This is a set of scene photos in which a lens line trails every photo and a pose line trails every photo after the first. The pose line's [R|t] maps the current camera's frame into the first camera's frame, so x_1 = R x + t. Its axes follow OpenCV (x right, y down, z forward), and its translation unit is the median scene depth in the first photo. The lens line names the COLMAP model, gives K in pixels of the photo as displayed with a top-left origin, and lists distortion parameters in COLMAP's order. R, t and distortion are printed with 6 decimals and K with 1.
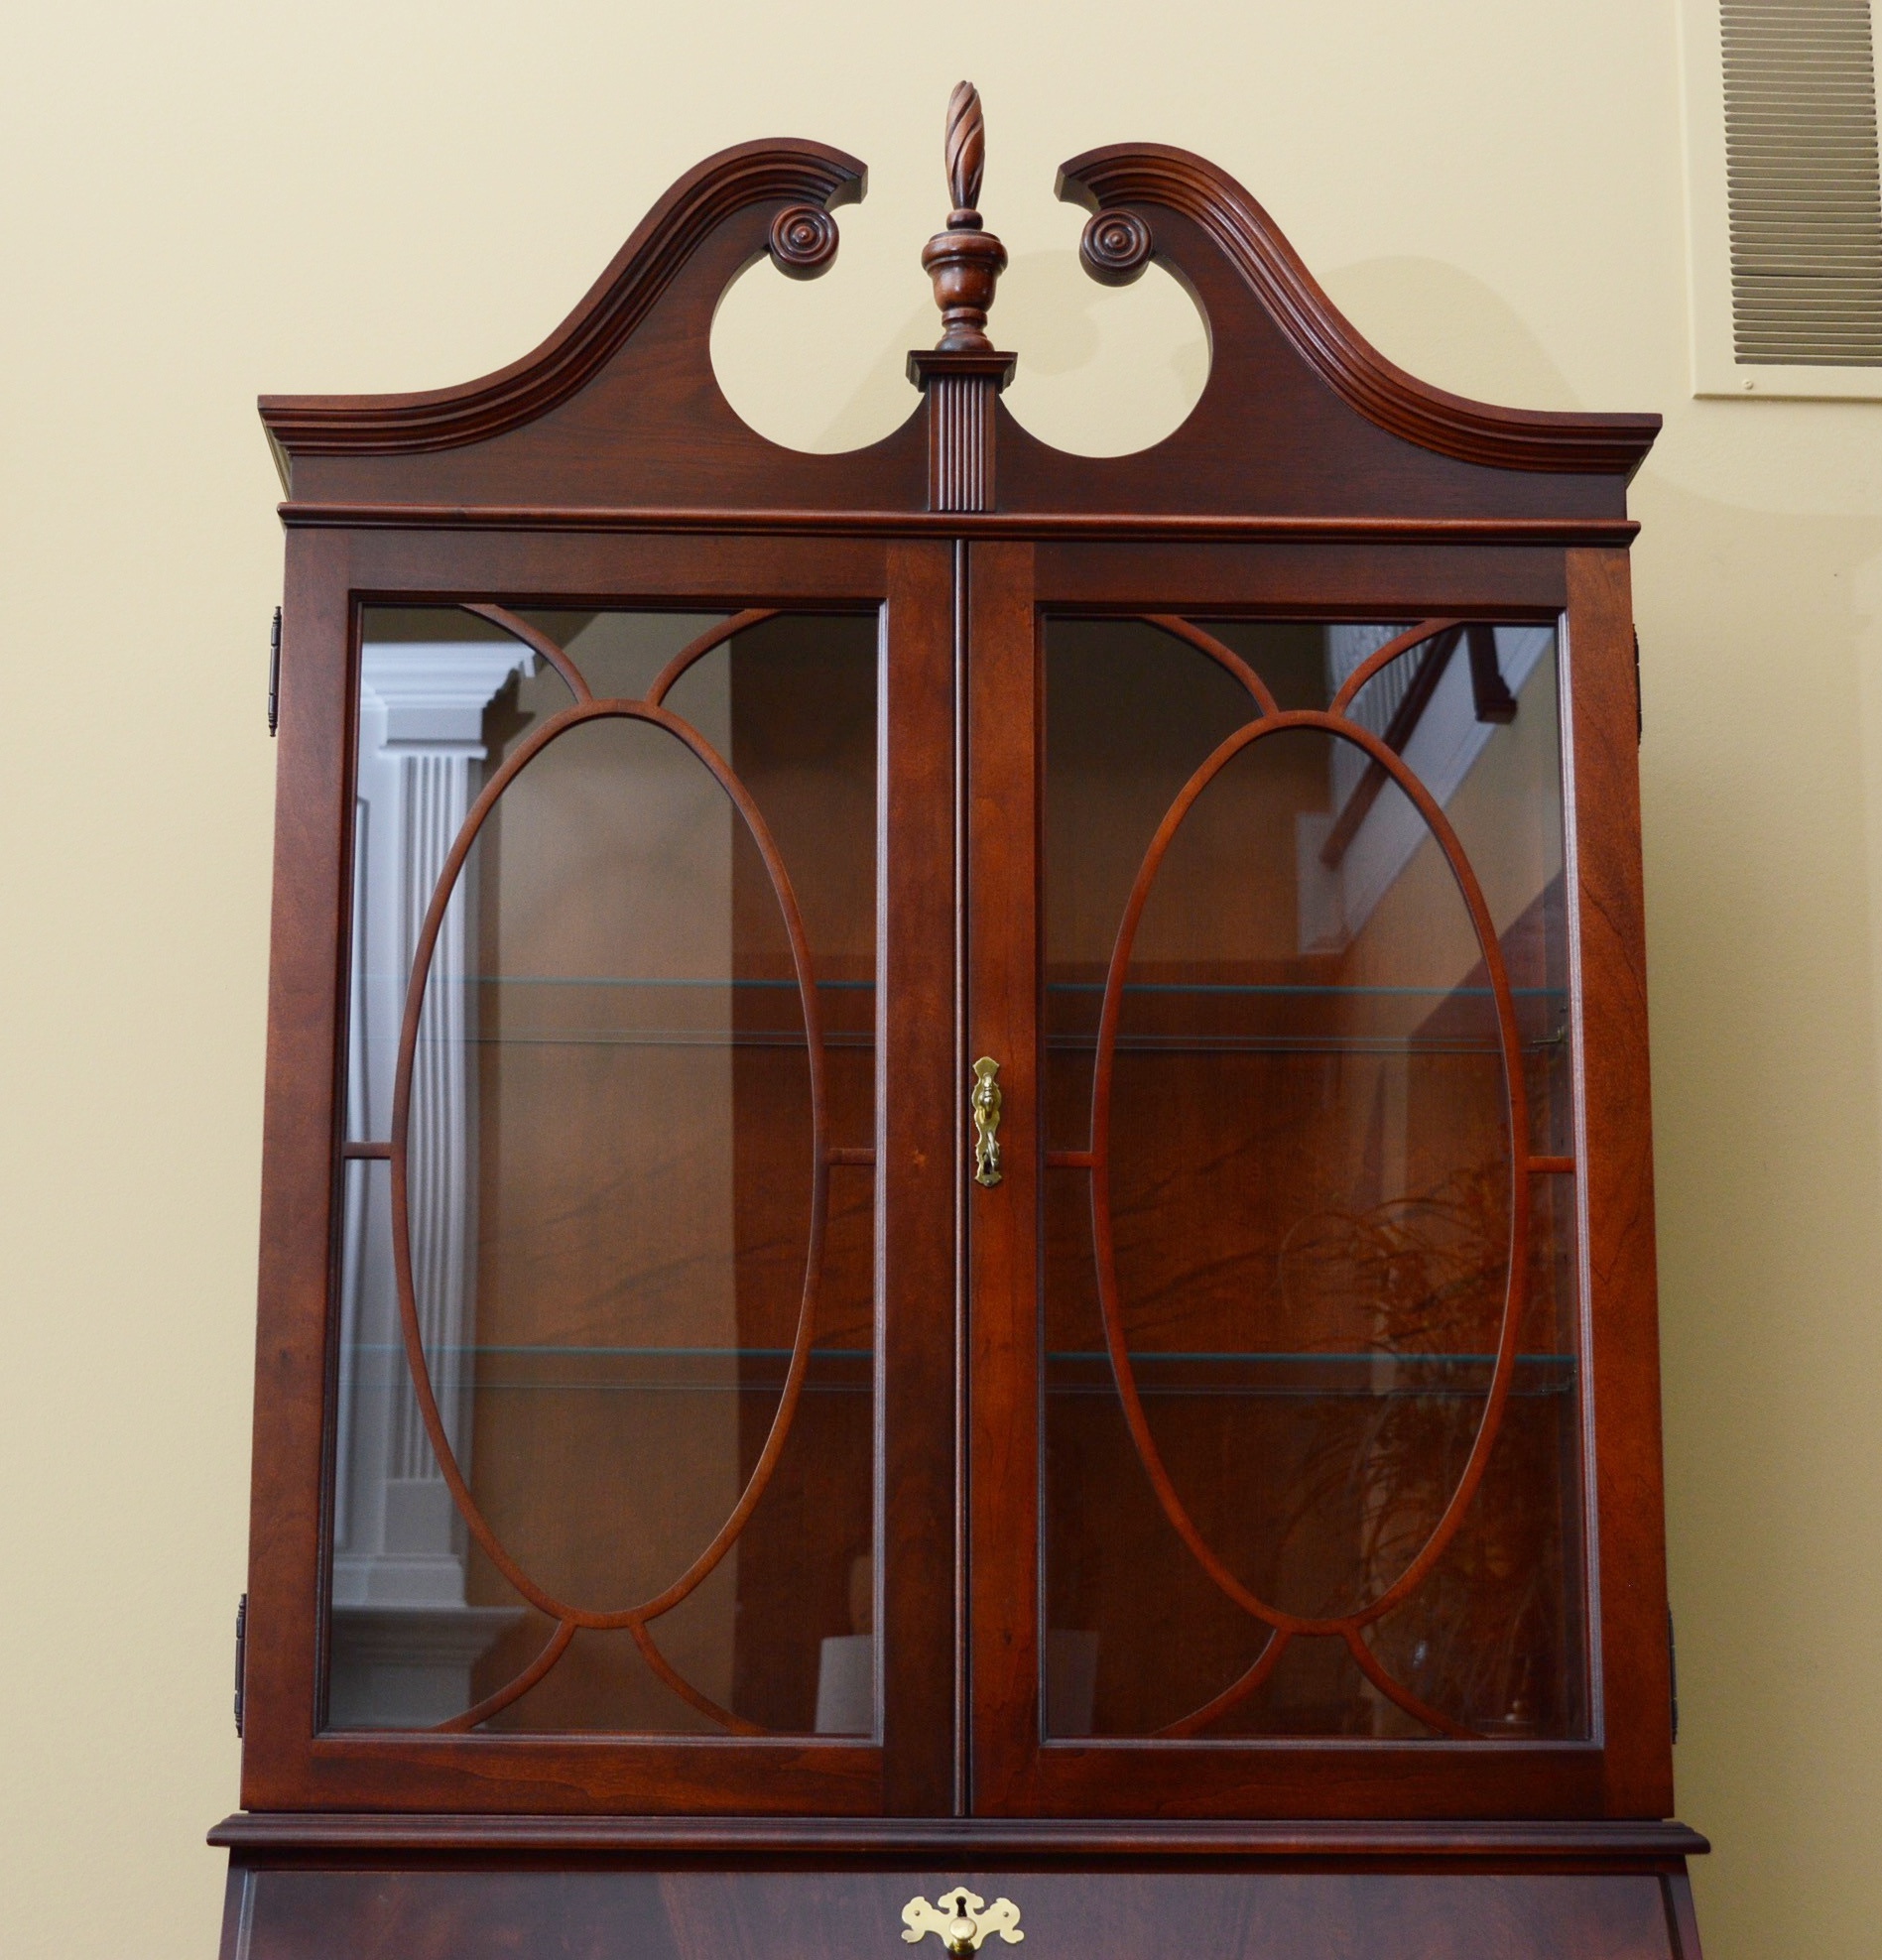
lens RADIAL K [[4152.4, 0, 876.4], [0, 4152.4, 985.2], [0, 0, 1]] dist [-0.019320, -0.173134]
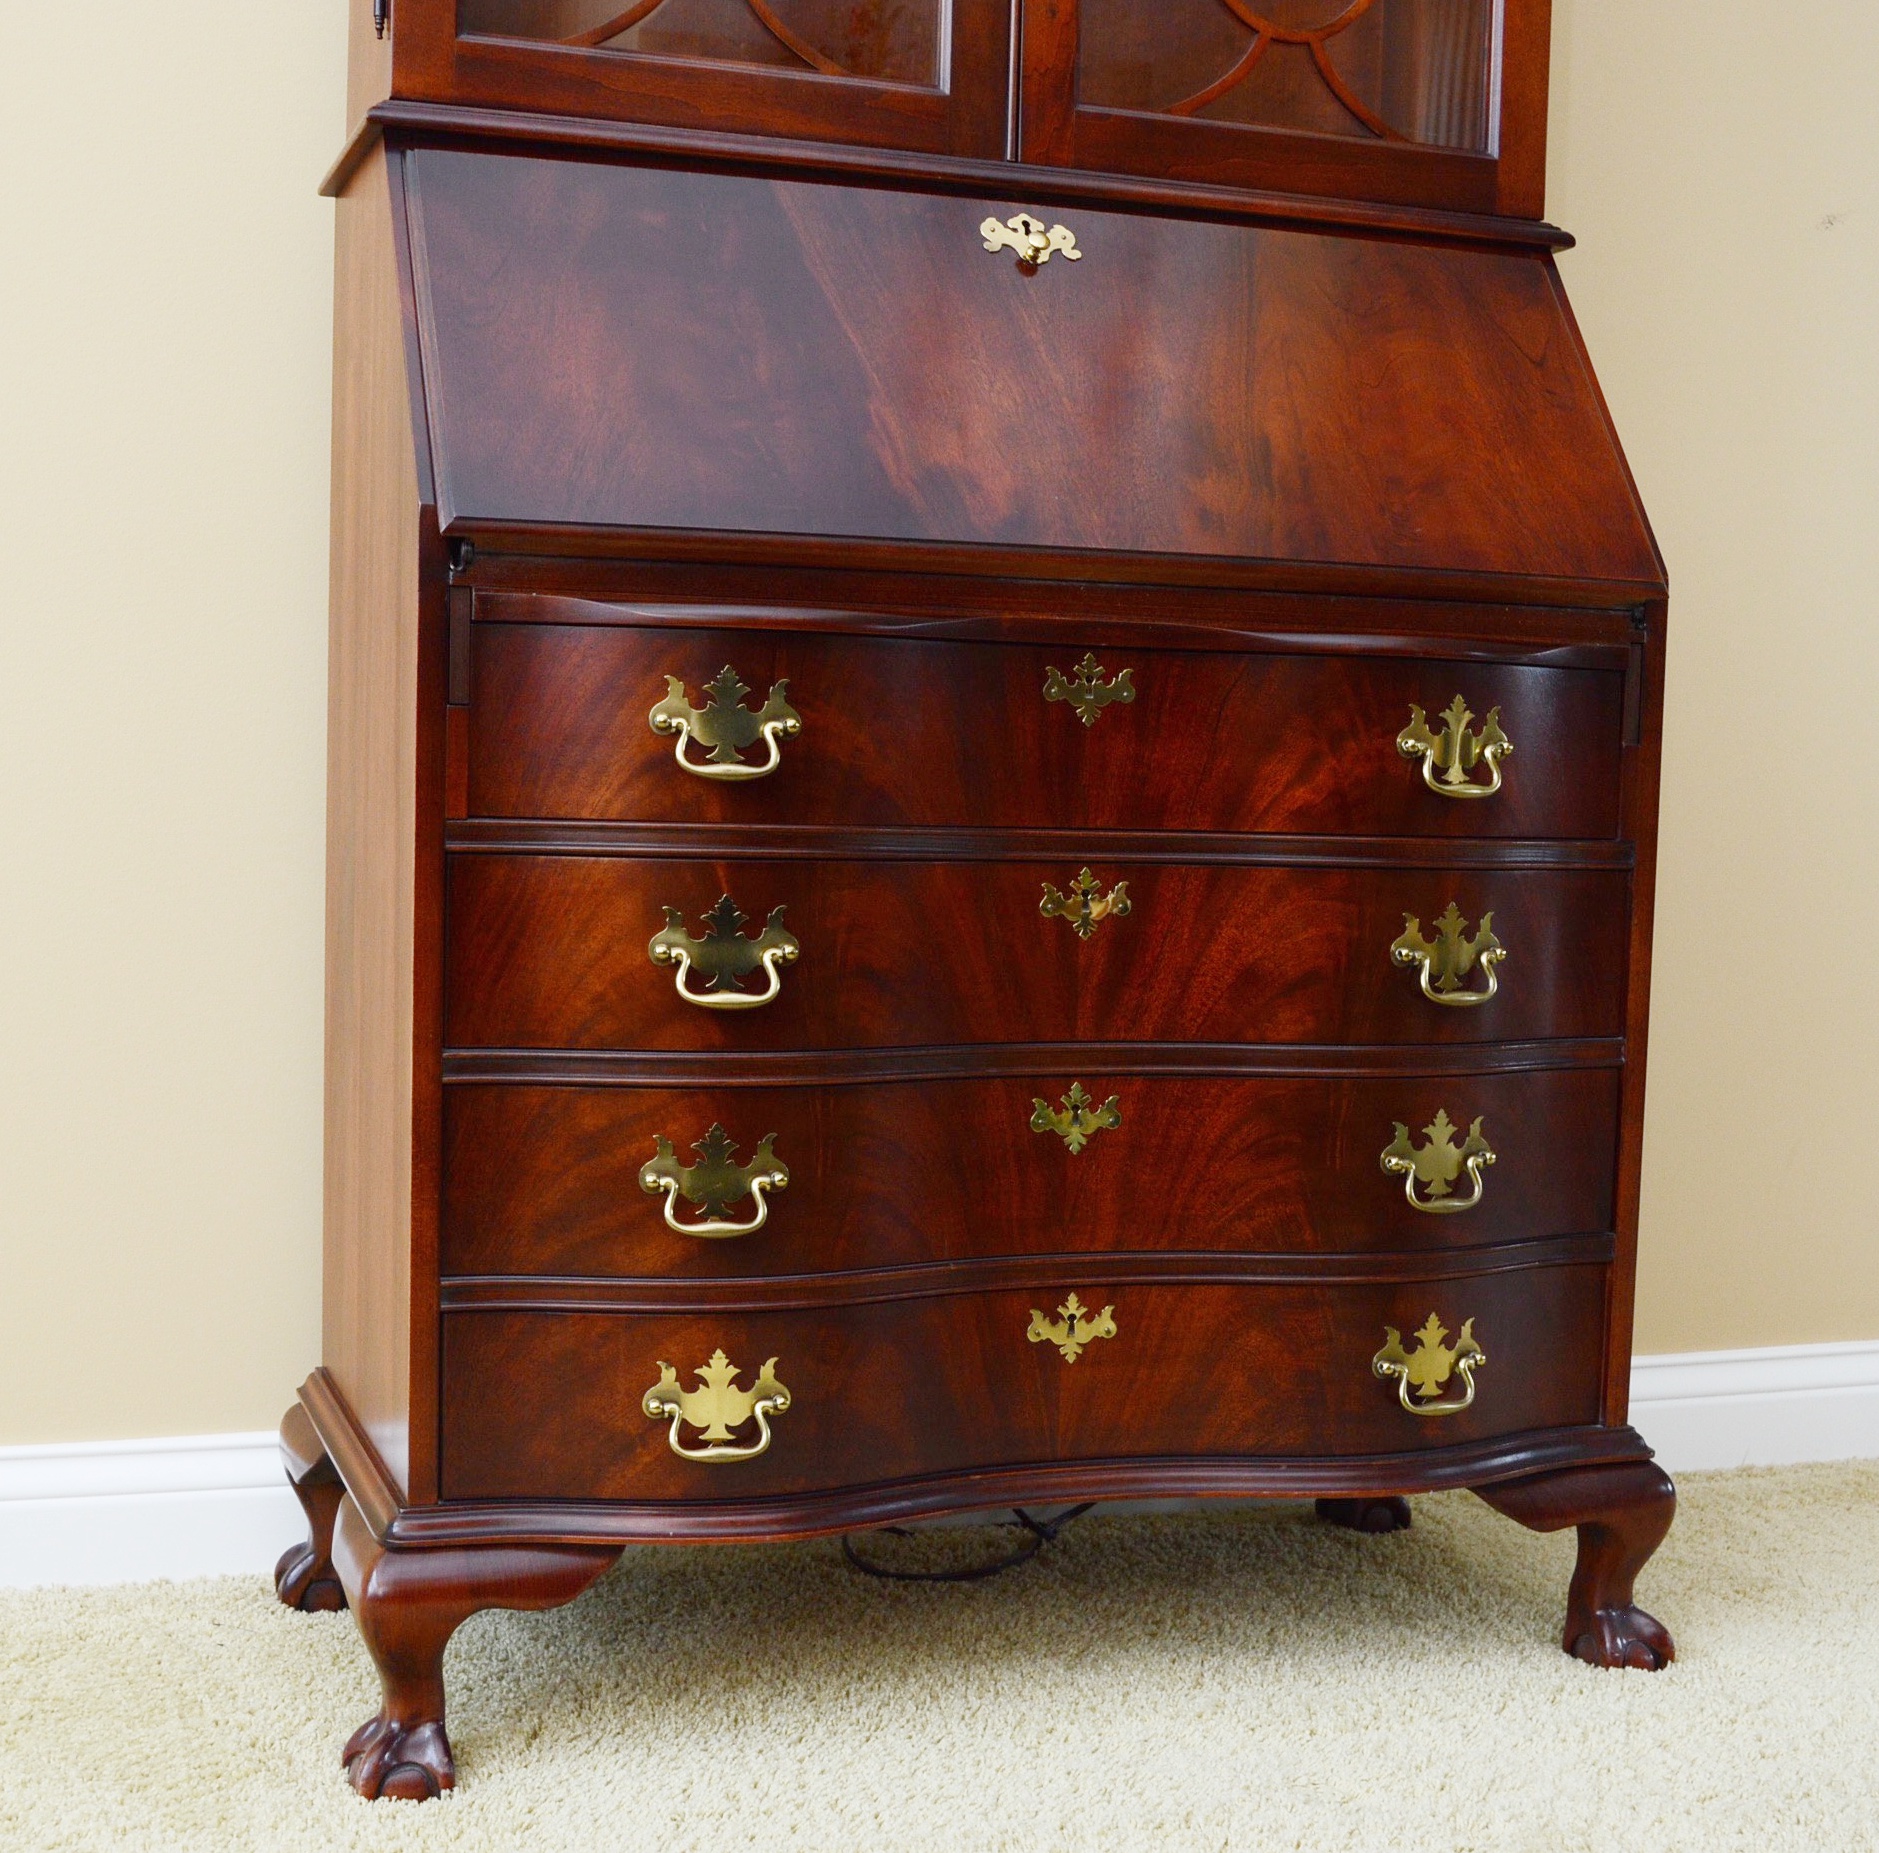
lens RADIAL K [[2701.2, 0, 873.3], [0, 2701.2, 931.7], [0, 0, 1]] dist [-0.092424, 0.041613]
pose [[0.956343, 0.000322, 0.292246, -0.218732], [-0.083187, 0.958931, 0.271166, 0.192971], [-0.280157, -0.283639, 0.917094, 0.246681]]
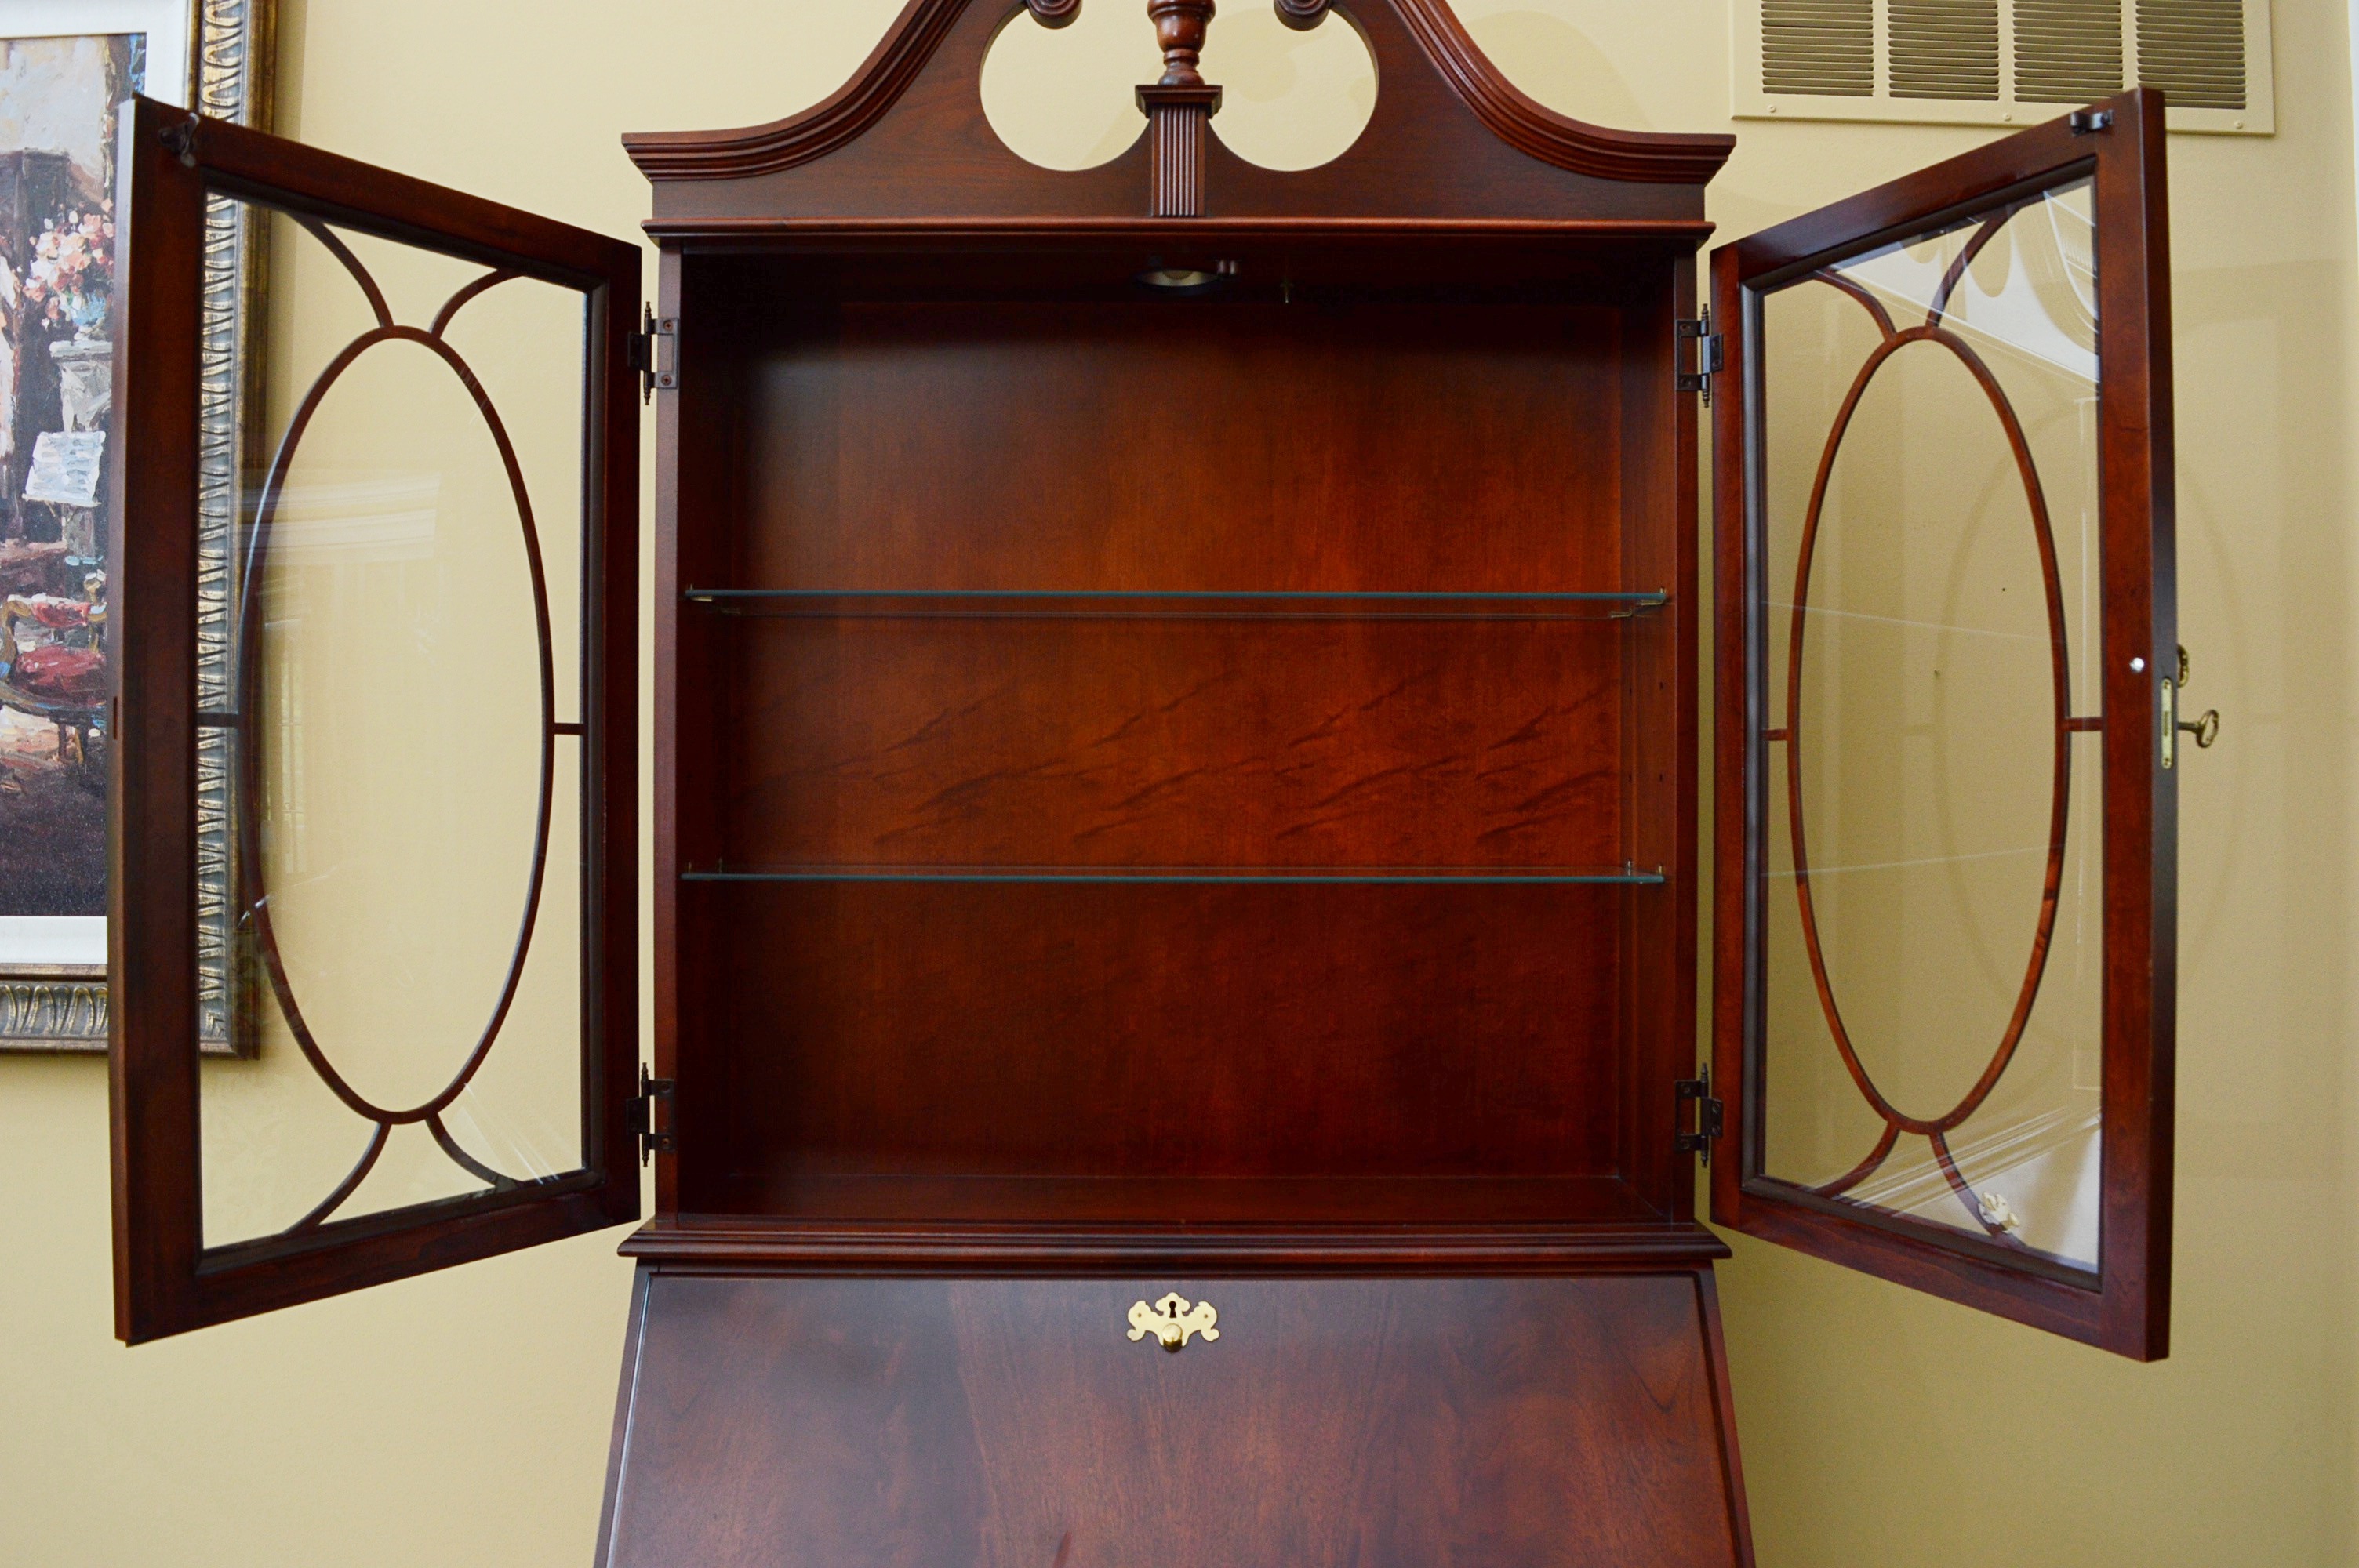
lens RADIAL K [[1850.2, 0, 1179.5], [0, 1850.2, 784.0], [0, 0, 1]] dist [-0.089604, 0.010965]
pose [[0.999574, -0.001900, -0.029130, 0.036843], [0.008008, 0.977445, 0.211040, -0.062905], [0.028072, -0.211183, 0.977043, 0.417199]]
